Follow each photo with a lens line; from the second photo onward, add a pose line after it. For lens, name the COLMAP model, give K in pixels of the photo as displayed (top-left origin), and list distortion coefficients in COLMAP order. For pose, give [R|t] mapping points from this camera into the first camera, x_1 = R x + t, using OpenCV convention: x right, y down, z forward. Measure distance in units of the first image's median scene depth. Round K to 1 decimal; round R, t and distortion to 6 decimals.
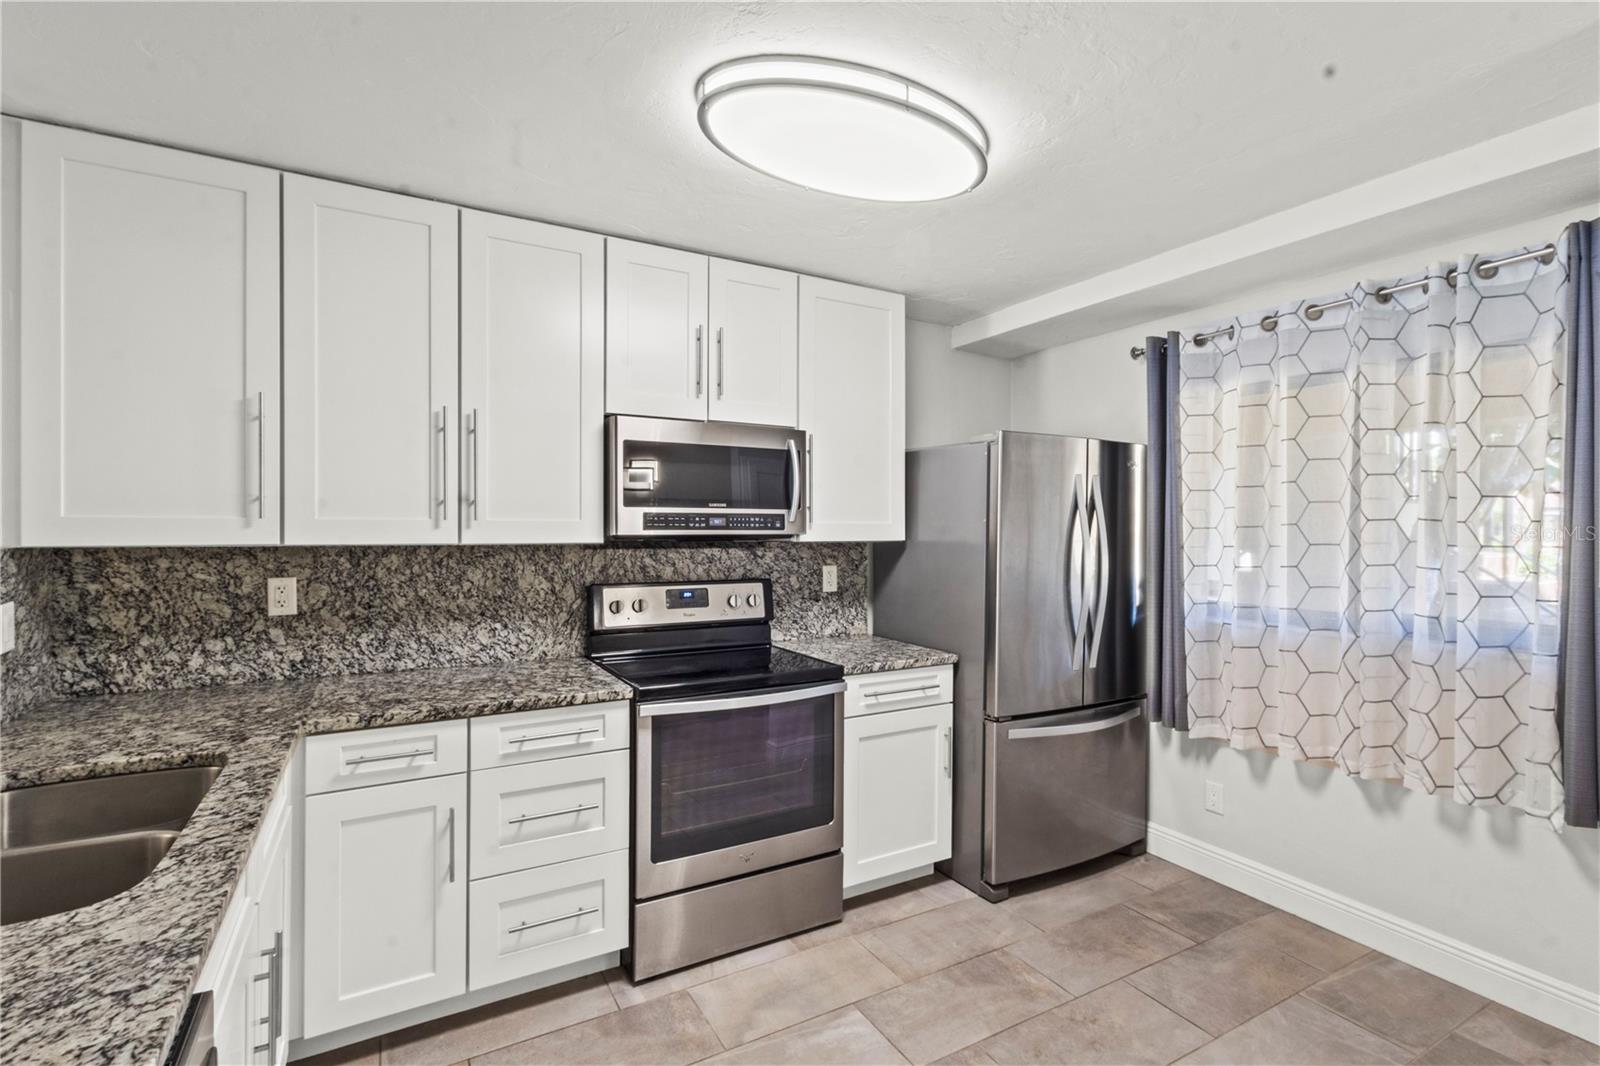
lens RADIAL K [[746.2, 0, 798.2], [0, 746.2, 534.0], [0, 0, 1]] dist [0.004229, 0.000949]
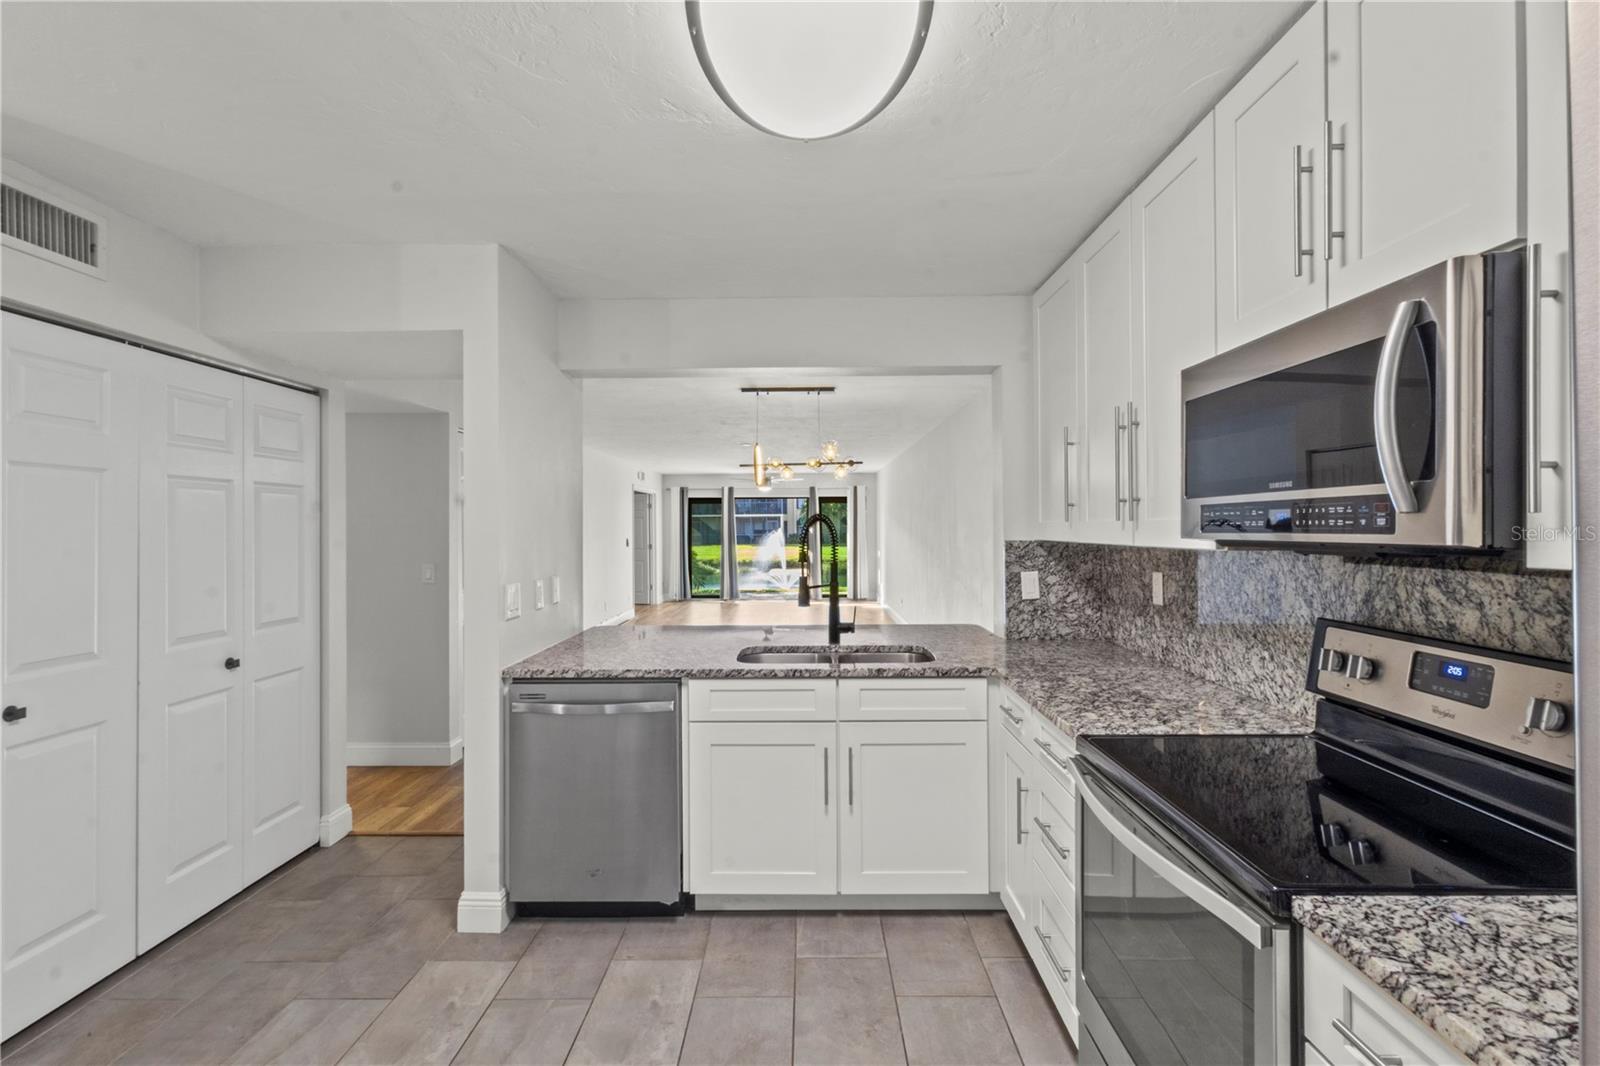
lens RADIAL K [[746.2, 0, 793.3], [0, 746.2, 527.0], [0, 0, 1]] dist [0.004229, 0.000949]
pose [[-0.511953, -0.000937, -0.859013, 0.499927], [-0.003382, 0.999994, 0.000925, -0.008569], [0.859007, 0.003378, -0.511953, 0.947005]]
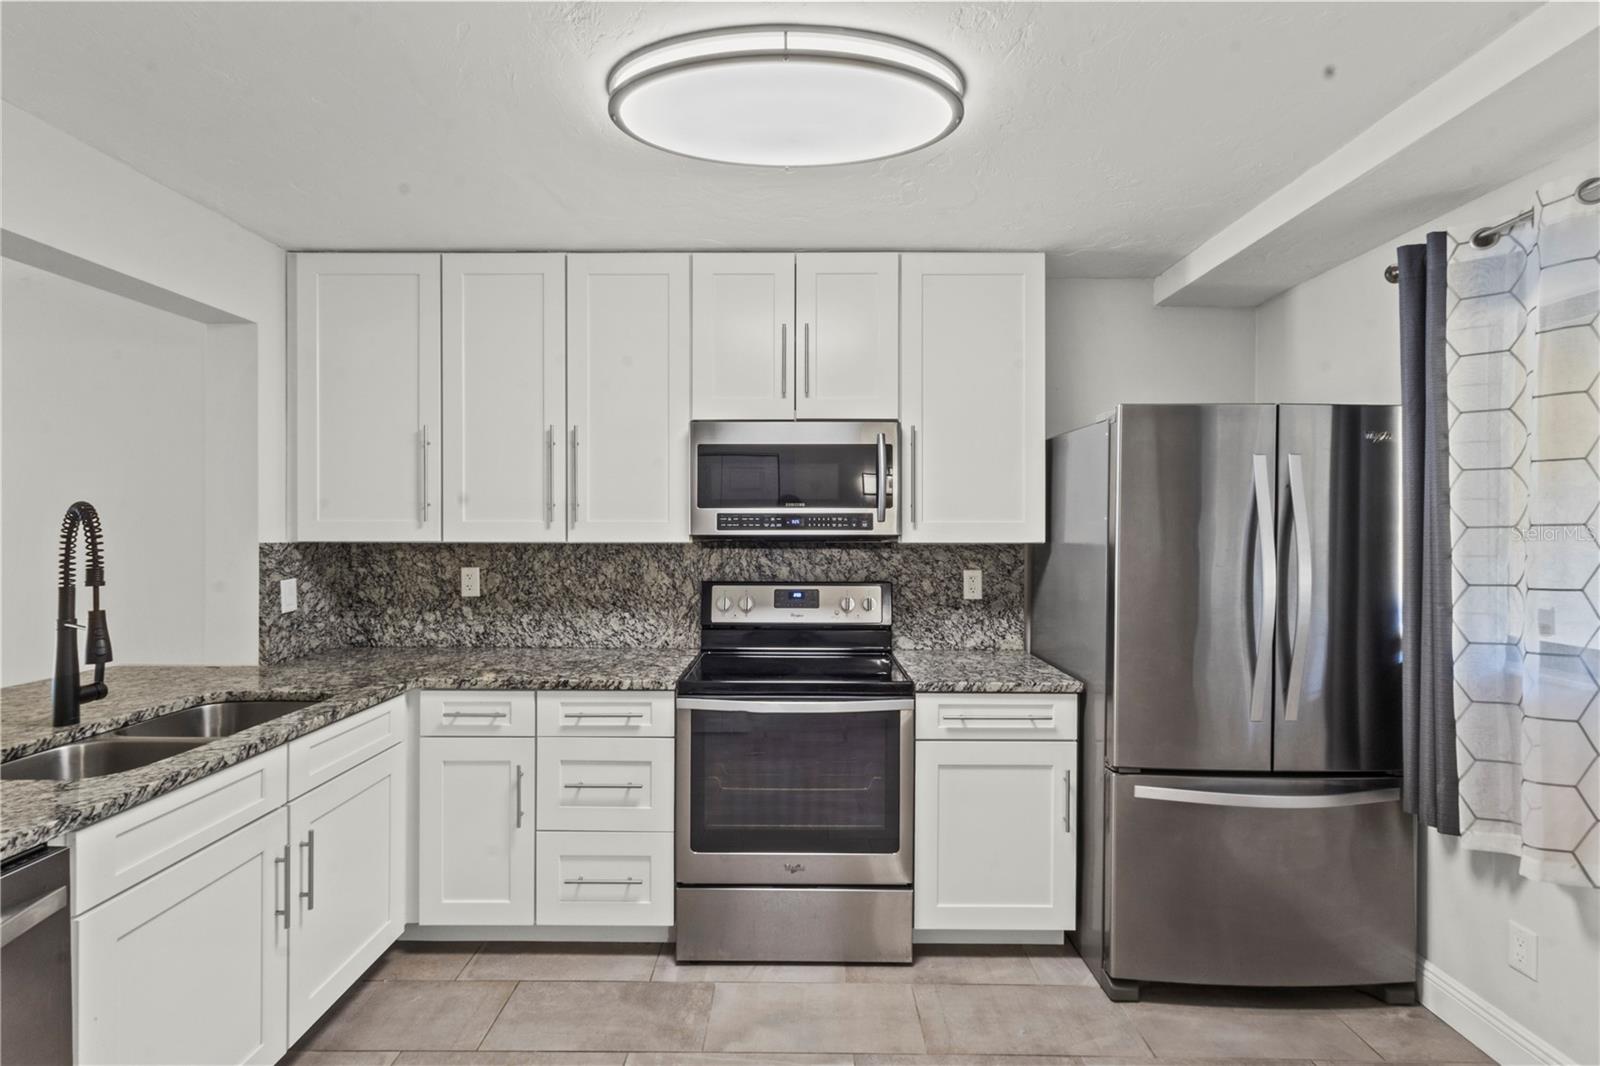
lens RADIAL K [[746.2, 0, 792.8], [0, 746.2, 533.6], [0, 0, 1]] dist [0.004229, 0.000949]
pose [[0.864123, 0.002024, -0.503276, 0.372892], [-0.002874, 0.999995, -0.000914, -0.000044], [0.503272, 0.002236, 0.864125, 0.144713]]
